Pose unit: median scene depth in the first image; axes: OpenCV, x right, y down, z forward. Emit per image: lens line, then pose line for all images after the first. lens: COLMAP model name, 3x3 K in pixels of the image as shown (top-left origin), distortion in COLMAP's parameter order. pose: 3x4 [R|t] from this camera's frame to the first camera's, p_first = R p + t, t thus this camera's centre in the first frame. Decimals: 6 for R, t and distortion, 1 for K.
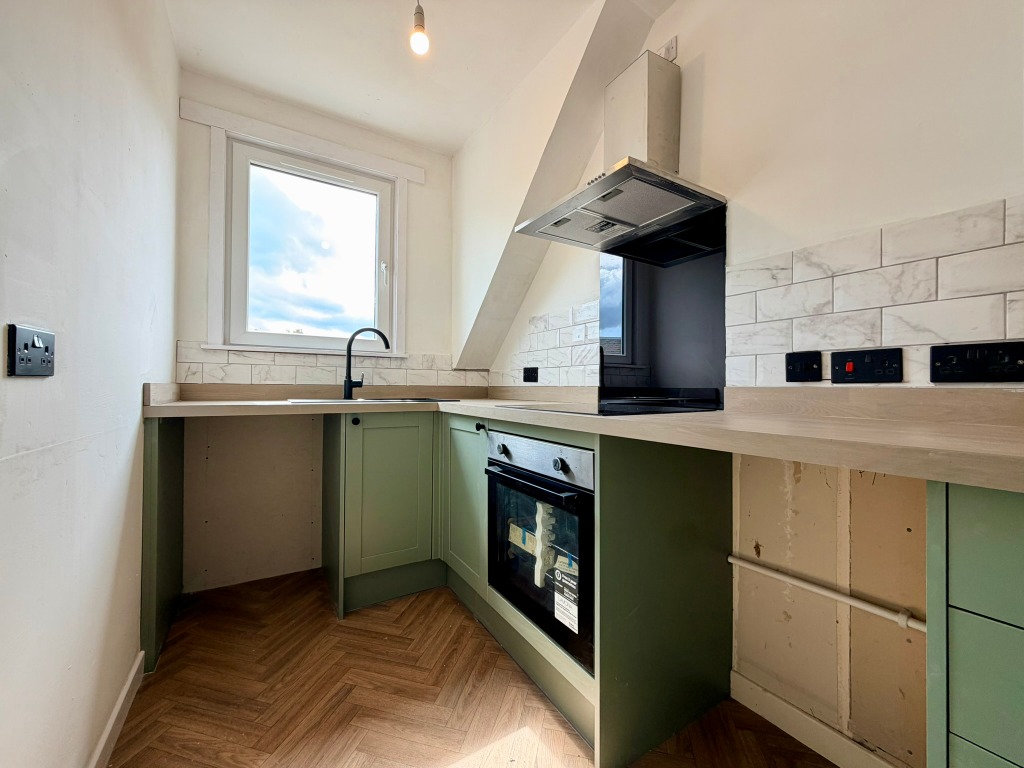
lens RADIAL K [[408.7, 0, 504.8], [0, 408.7, 381.8], [0, 0, 1]] dist [0.001313, 0.000339]
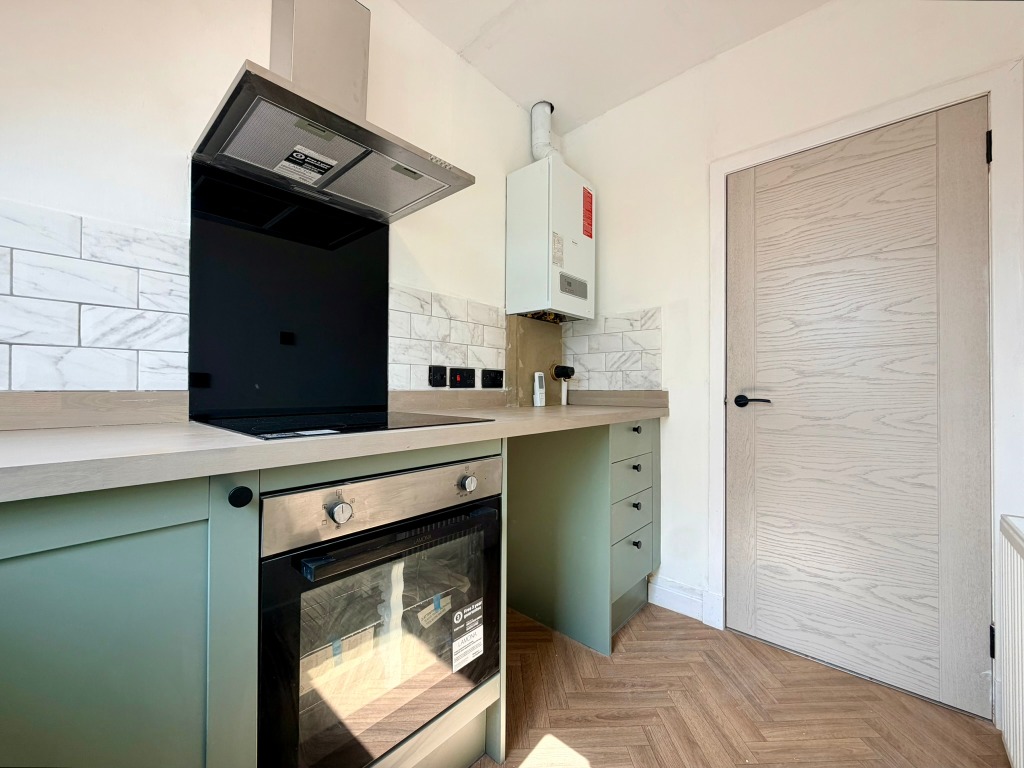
lens RADIAL K [[408.7, 0, 504.4], [0, 408.7, 388.8], [0, 0, 1]] dist [0.001313, 0.000339]
pose [[-0.276914, -0.005380, 0.960880, -0.712582], [-0.014794, 0.999890, 0.001335, 0.001623], [-0.960781, -0.013846, -0.276963, 1.171789]]
